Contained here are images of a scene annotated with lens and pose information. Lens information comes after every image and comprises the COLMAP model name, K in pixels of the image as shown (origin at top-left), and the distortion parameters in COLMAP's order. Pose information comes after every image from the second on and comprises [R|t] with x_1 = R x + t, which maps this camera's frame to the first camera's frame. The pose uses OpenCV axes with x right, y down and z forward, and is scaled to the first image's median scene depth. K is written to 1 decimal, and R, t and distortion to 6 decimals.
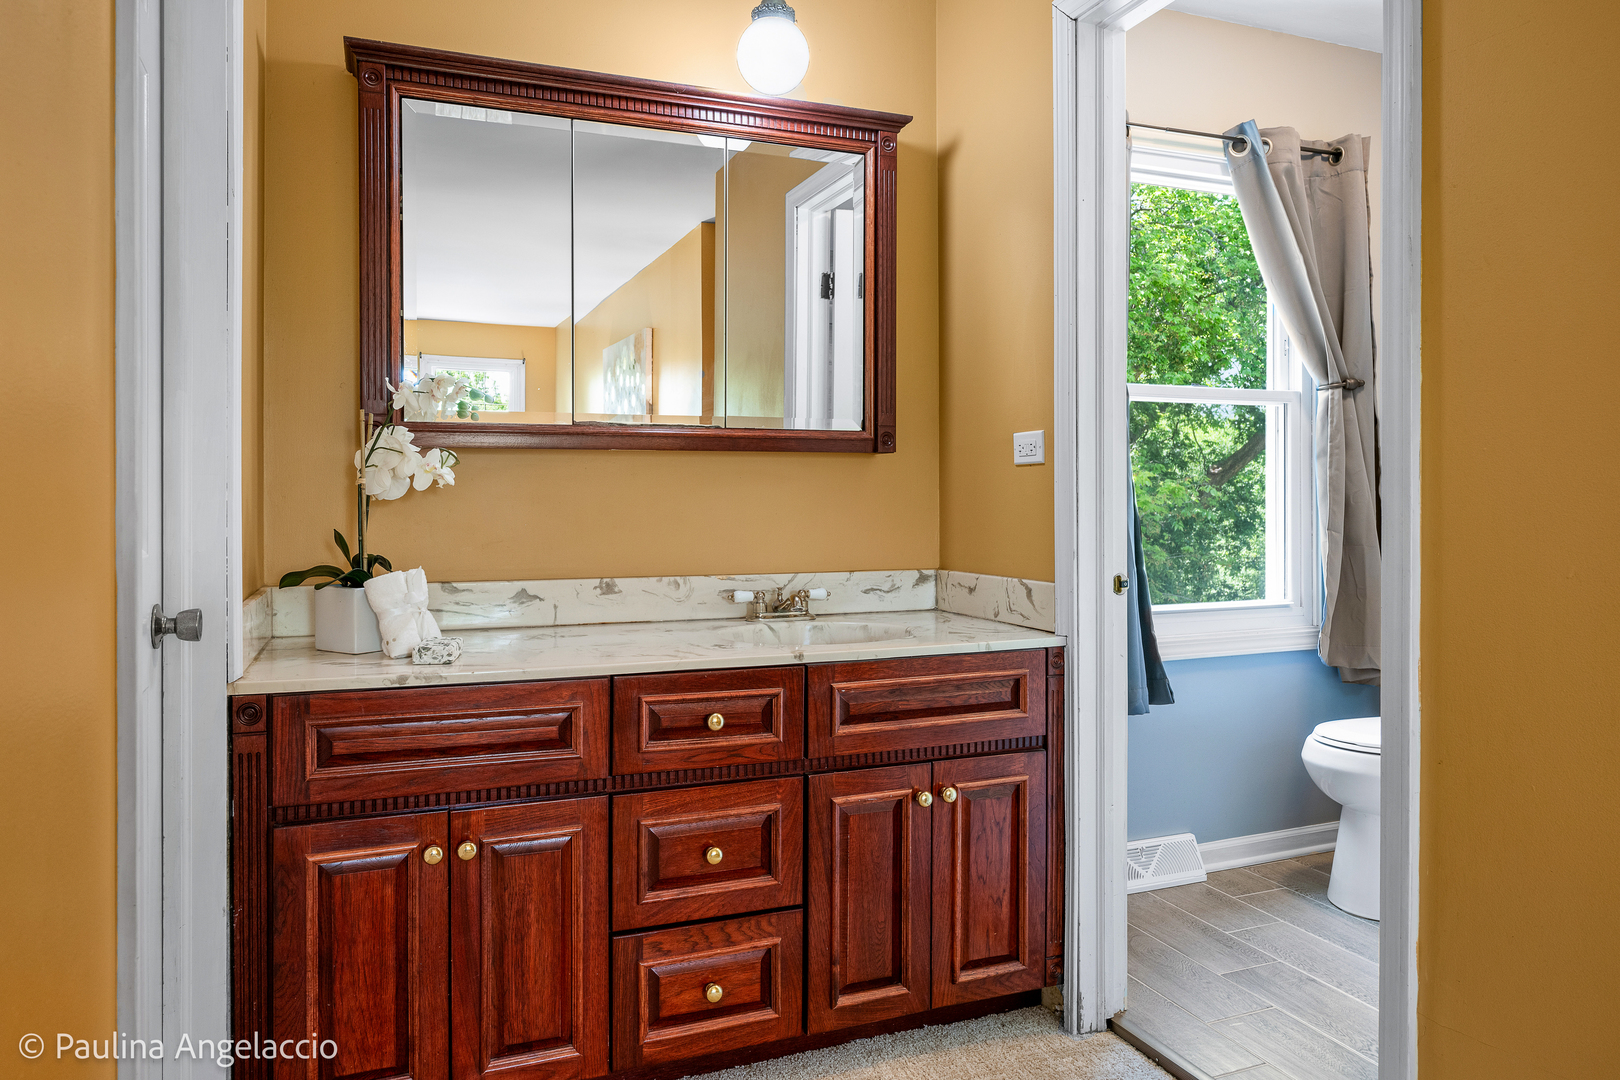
lens RADIAL K [[1117.2, 0, 811.7], [0, 1117.2, 530.4], [0, 0, 1]] dist [0.000048, -0.000005]
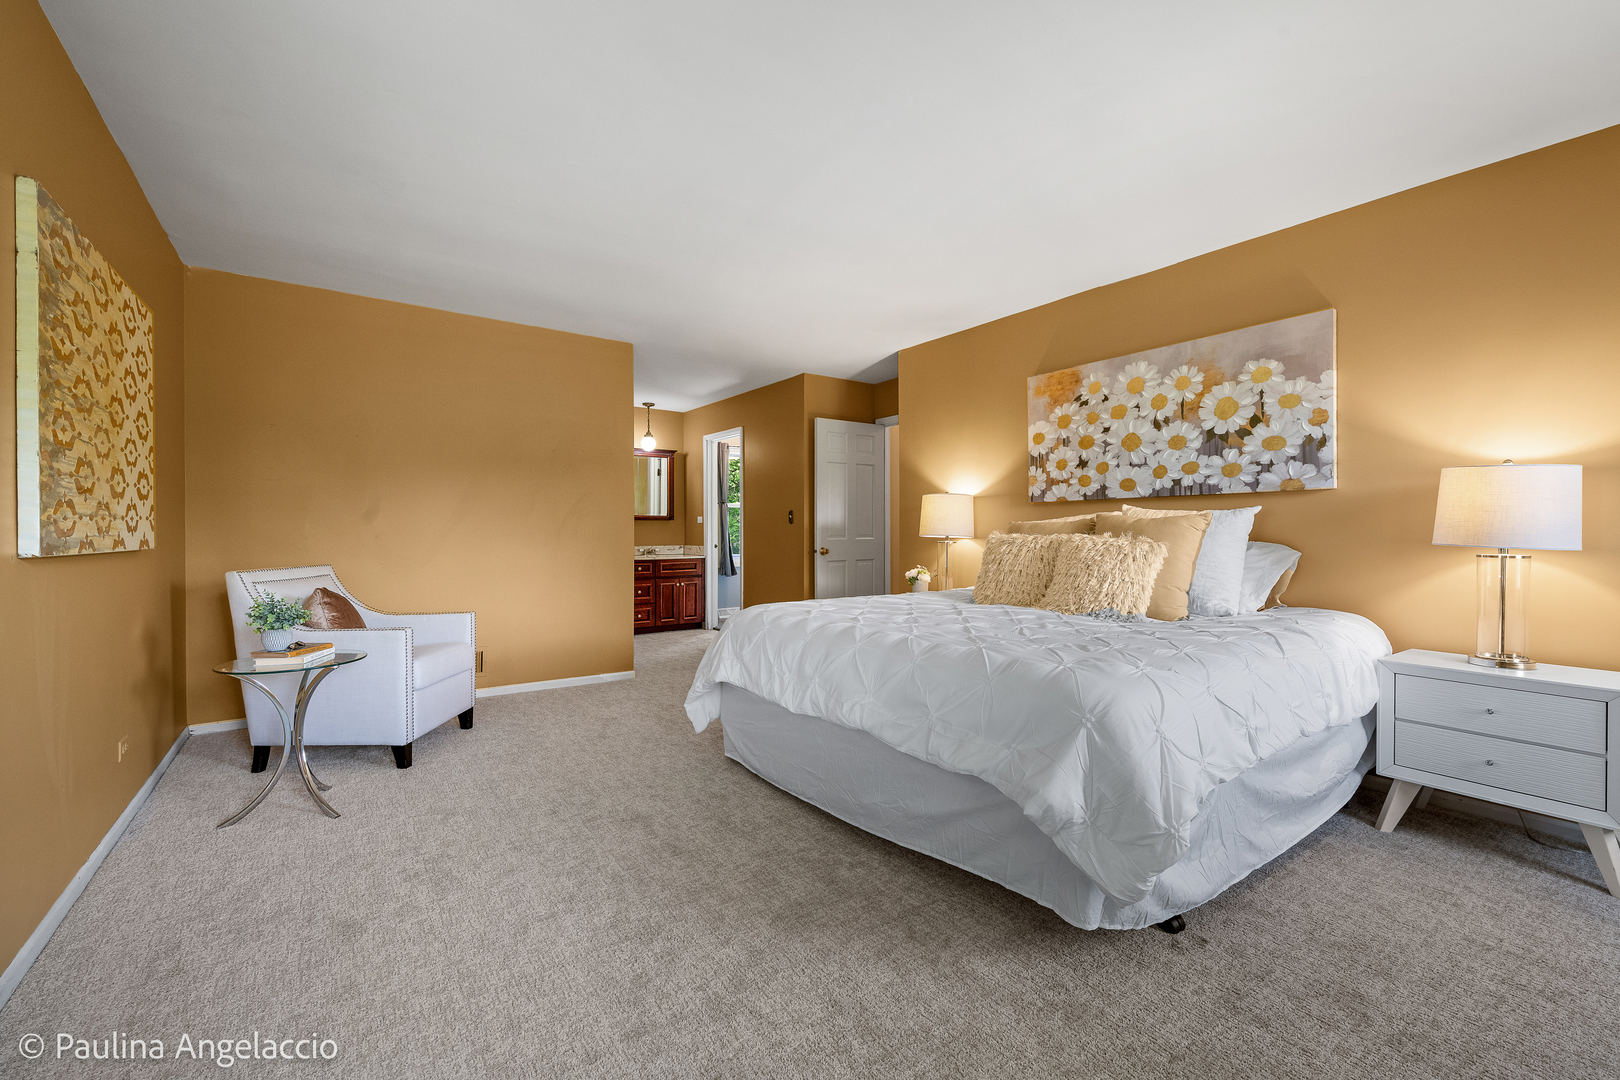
lens RADIAL K [[677.7, 0, 812.0], [0, 677.7, 533.3], [0, 0, 1]] dist [0.008596, -0.000417]
pose [[0.971867, 0.002083, 0.235520, -0.039863], [0.003887, 0.999683, -0.024879, 0.068813], [-0.235497, 0.025094, 0.971551, -2.236762]]
